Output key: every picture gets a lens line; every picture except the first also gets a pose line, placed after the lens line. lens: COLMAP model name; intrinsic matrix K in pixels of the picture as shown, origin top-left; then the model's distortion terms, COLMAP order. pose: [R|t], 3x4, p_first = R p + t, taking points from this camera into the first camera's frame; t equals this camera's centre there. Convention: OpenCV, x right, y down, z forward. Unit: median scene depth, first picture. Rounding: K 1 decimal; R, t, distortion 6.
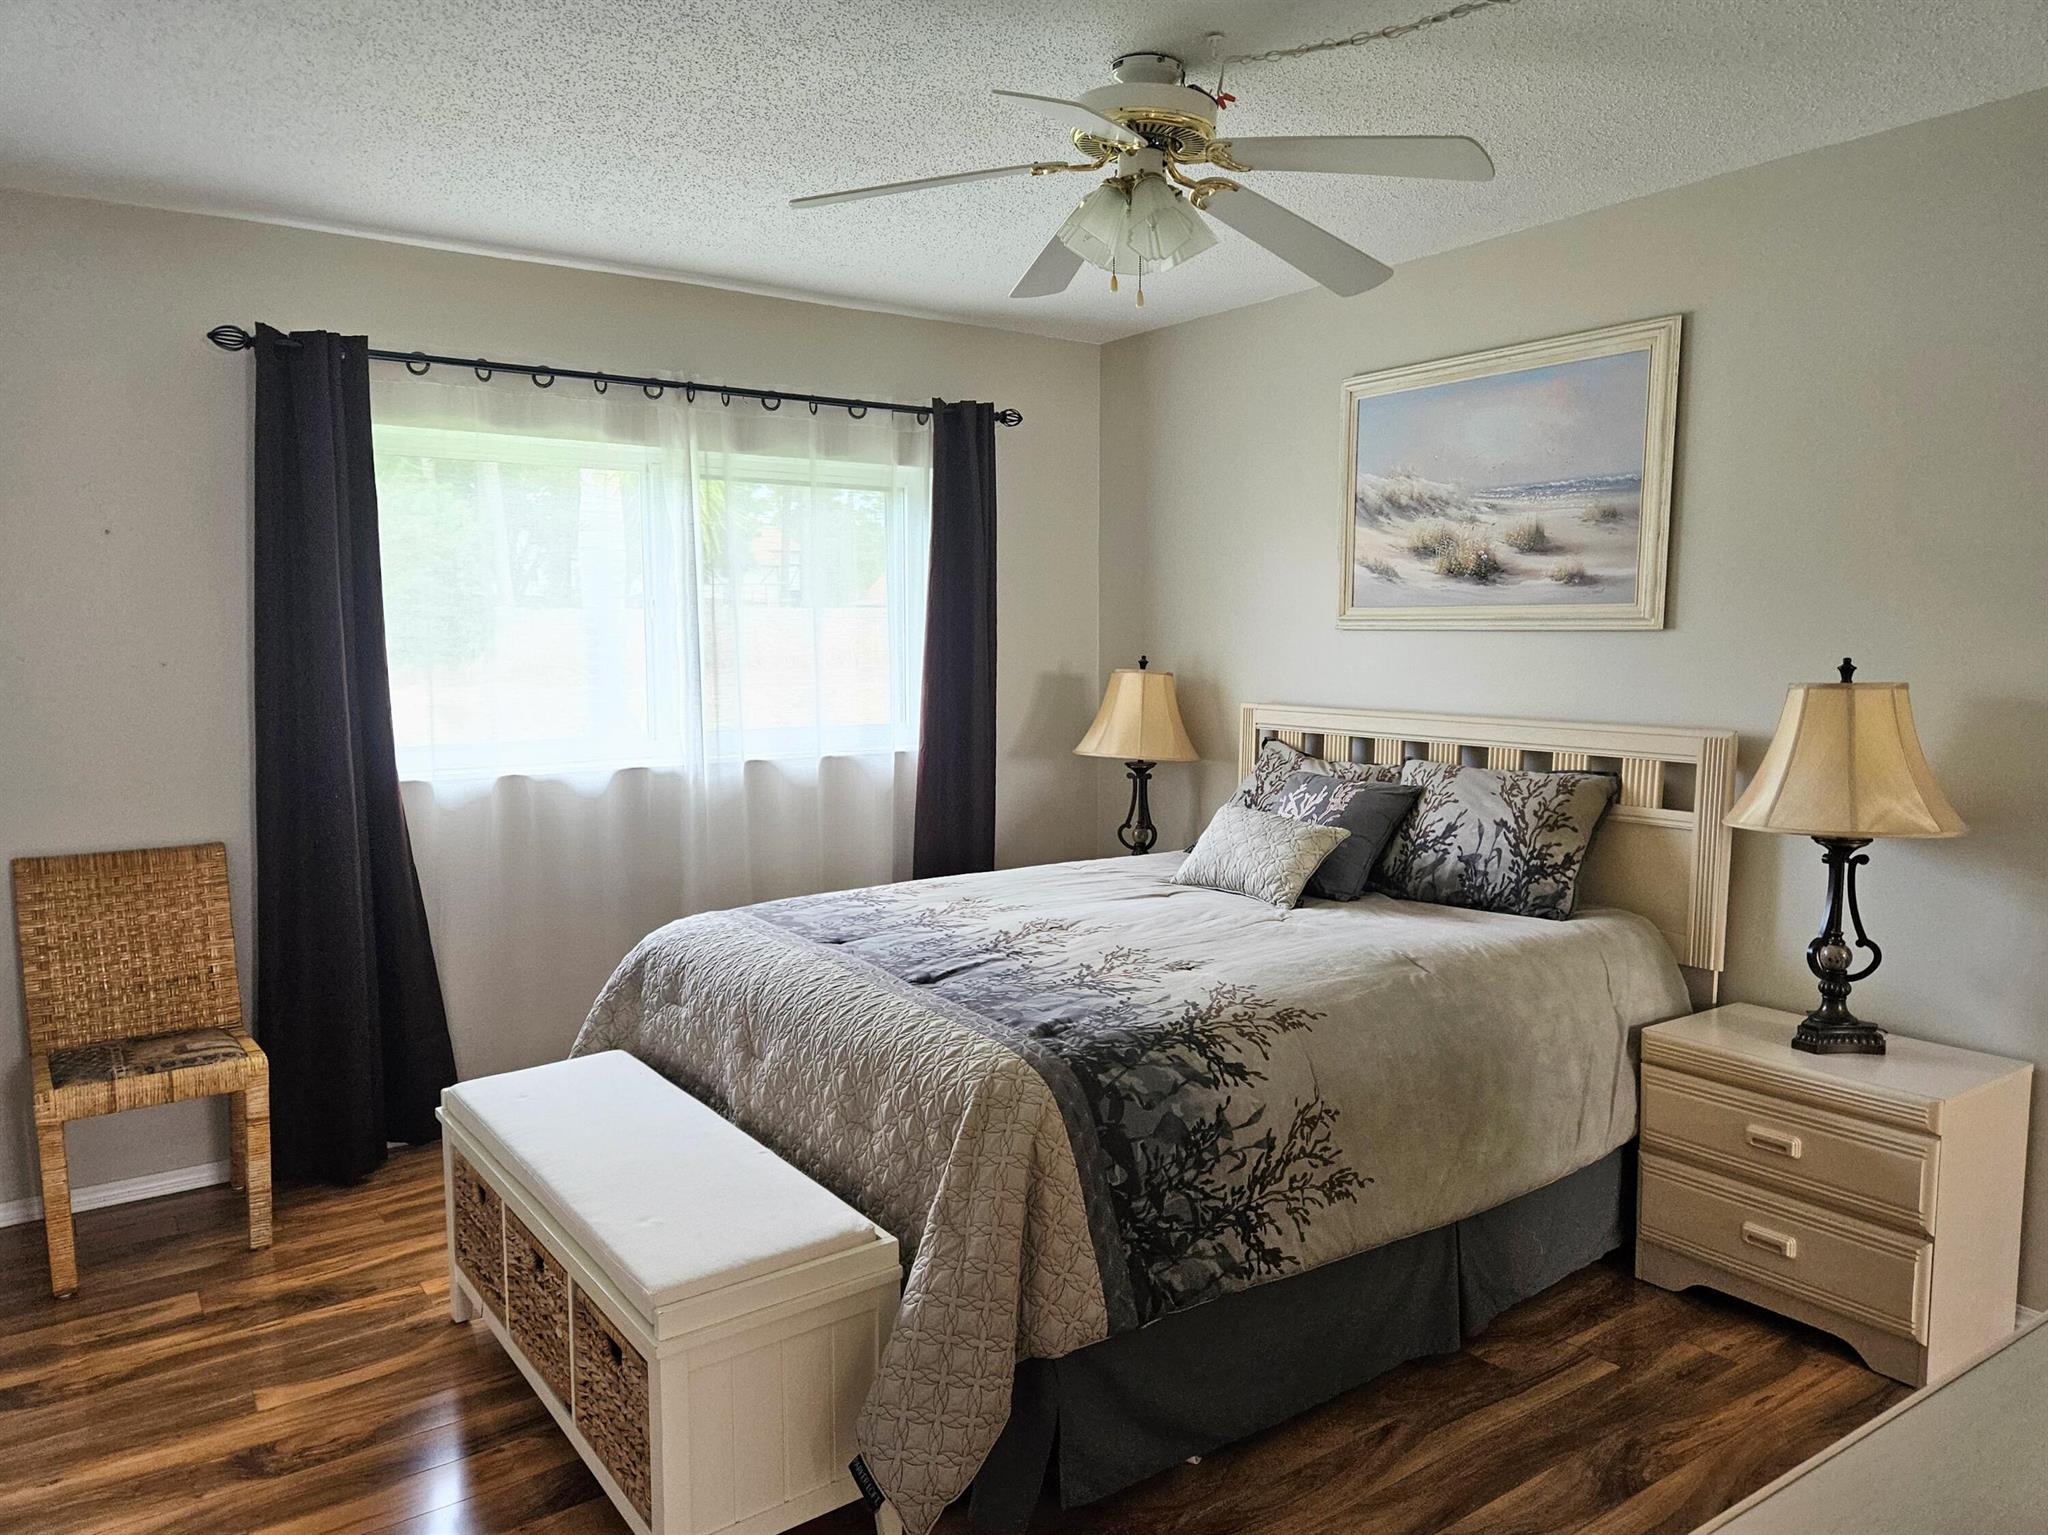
lens RADIAL K [[1369.1, 0, 1111.2], [0, 1369.1, 768.1], [0, 0, 1]] dist [0.079427, -0.065004]
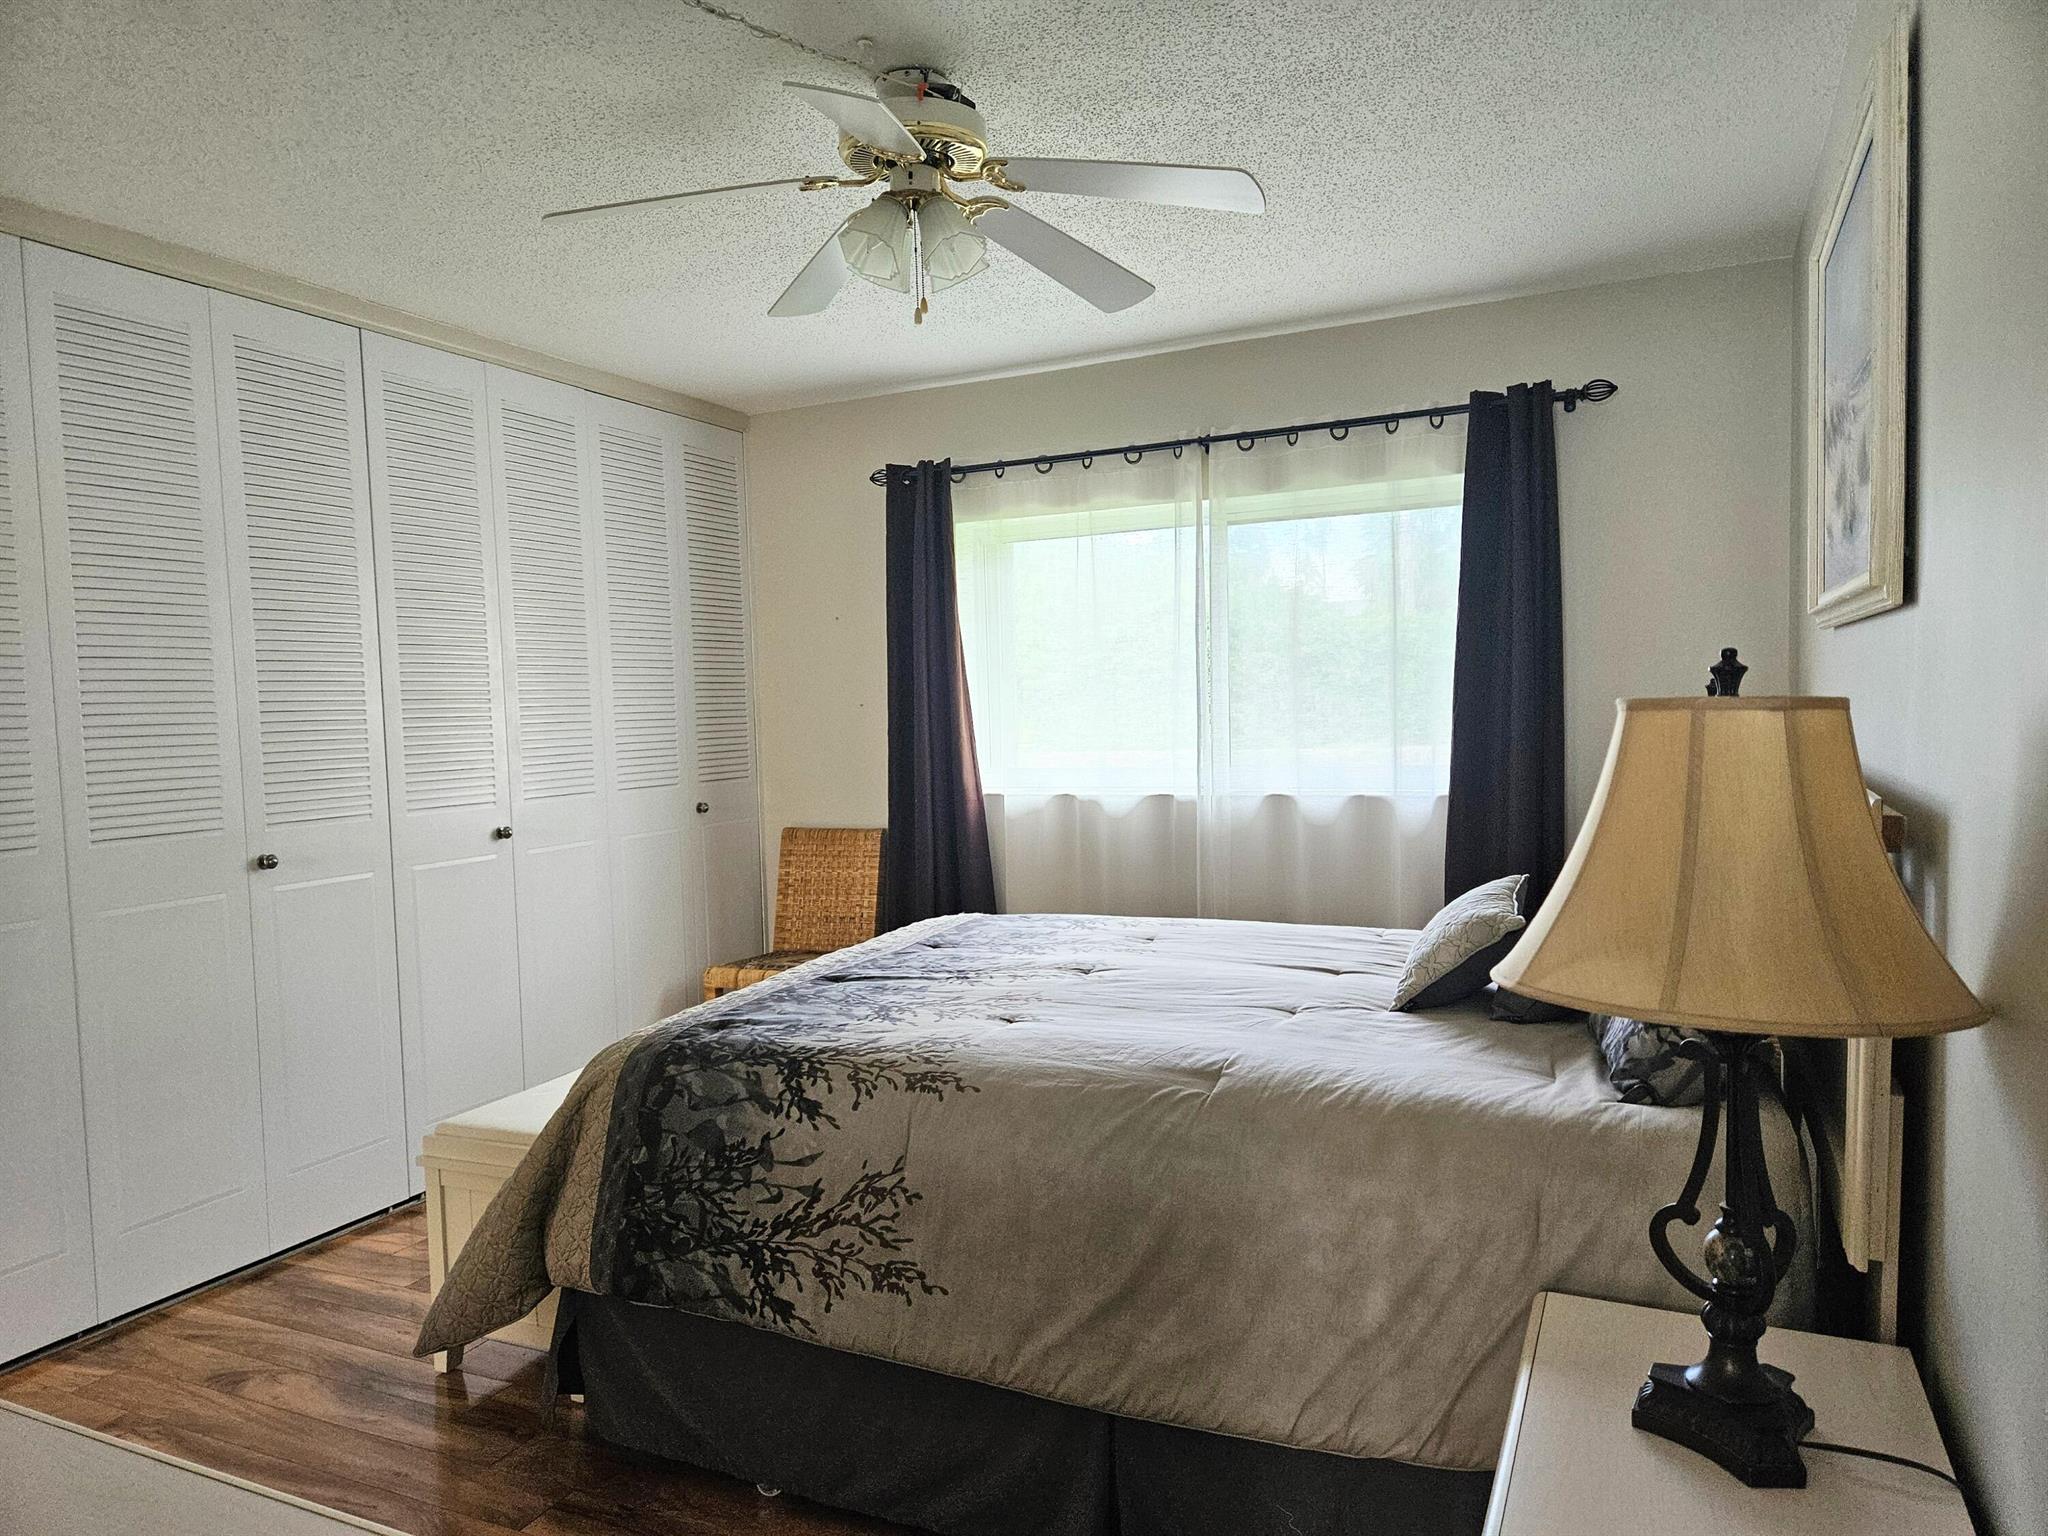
lens RADIAL K [[1369.1, 0, 1005.5], [0, 1369.1, 771.0], [0, 0, 1]] dist [0.079427, -0.065004]
pose [[0.493019, 0.032439, -0.869414, 0.750046], [-0.061355, 0.998113, 0.002448, -0.019117], [0.867853, 0.052136, 0.494079, 0.481070]]
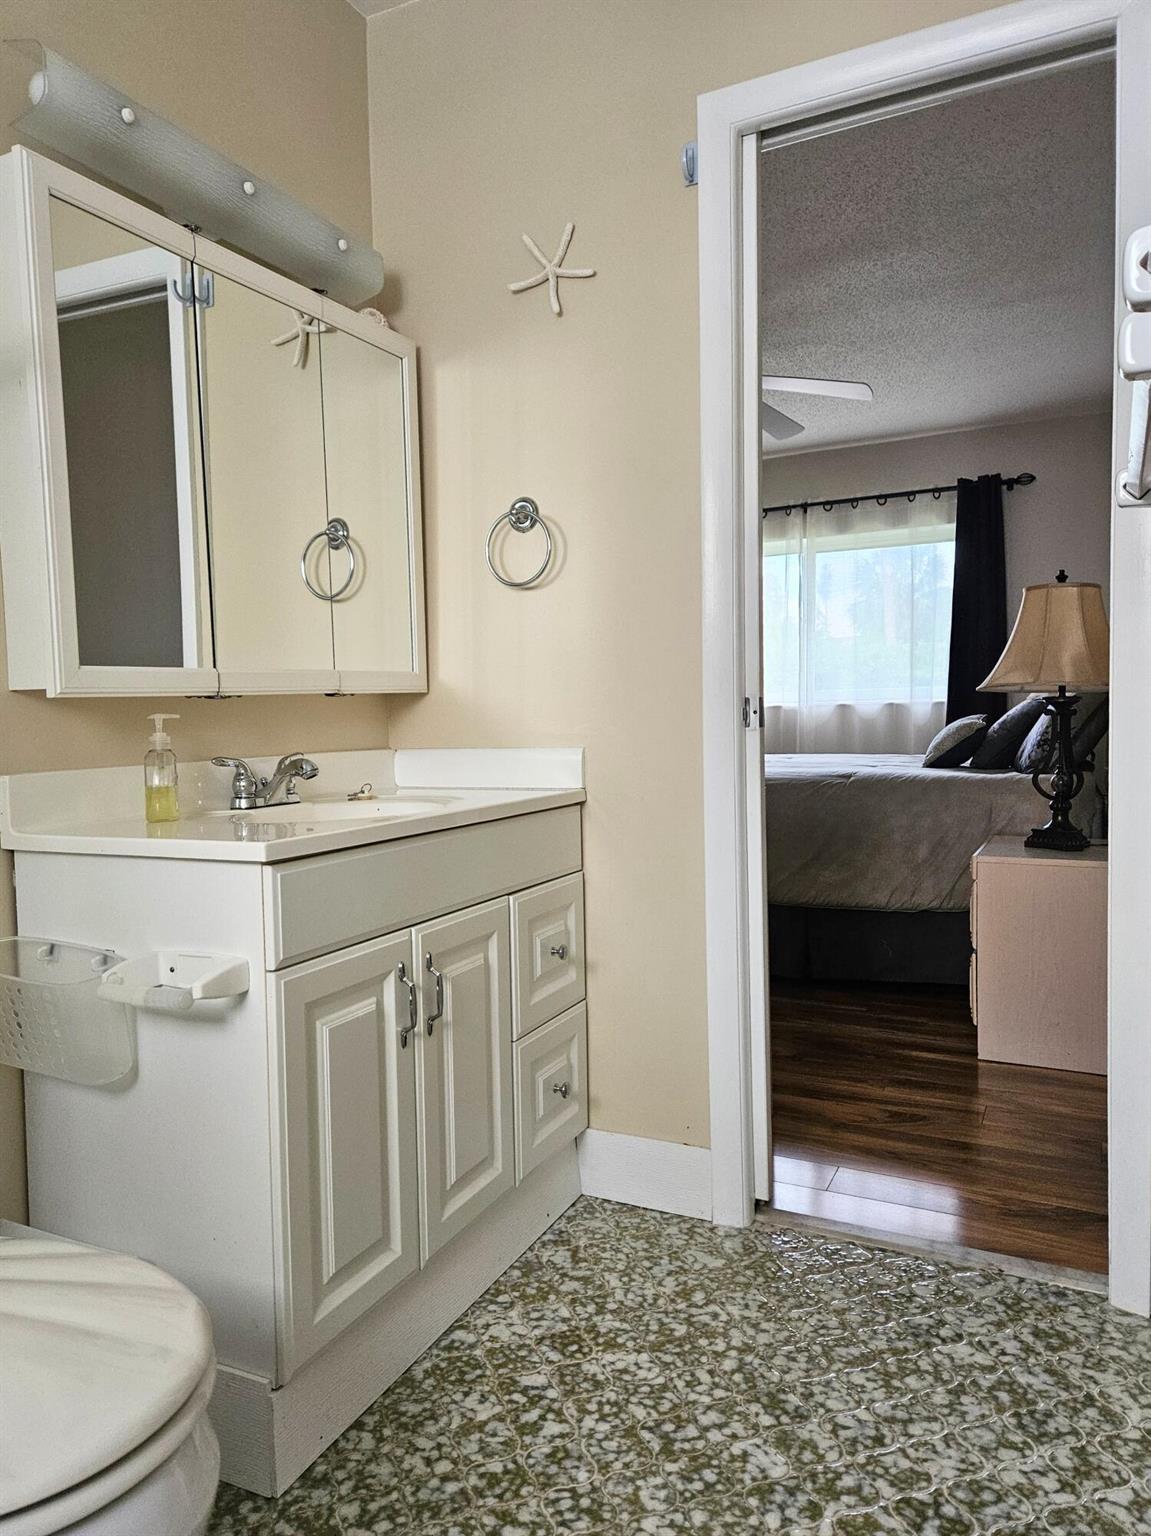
lens RADIAL K [[1026.8, 0, 568.5], [0, 1026.8, 754.5], [0, 0, 1]] dist [0.079427, -0.065004]
pose [[0.478871, 0.031323, -0.877326, 1.099719], [-0.071160, 0.997460, -0.003229, 0.131973], [0.874996, 0.063977, 0.479884, 0.060399]]
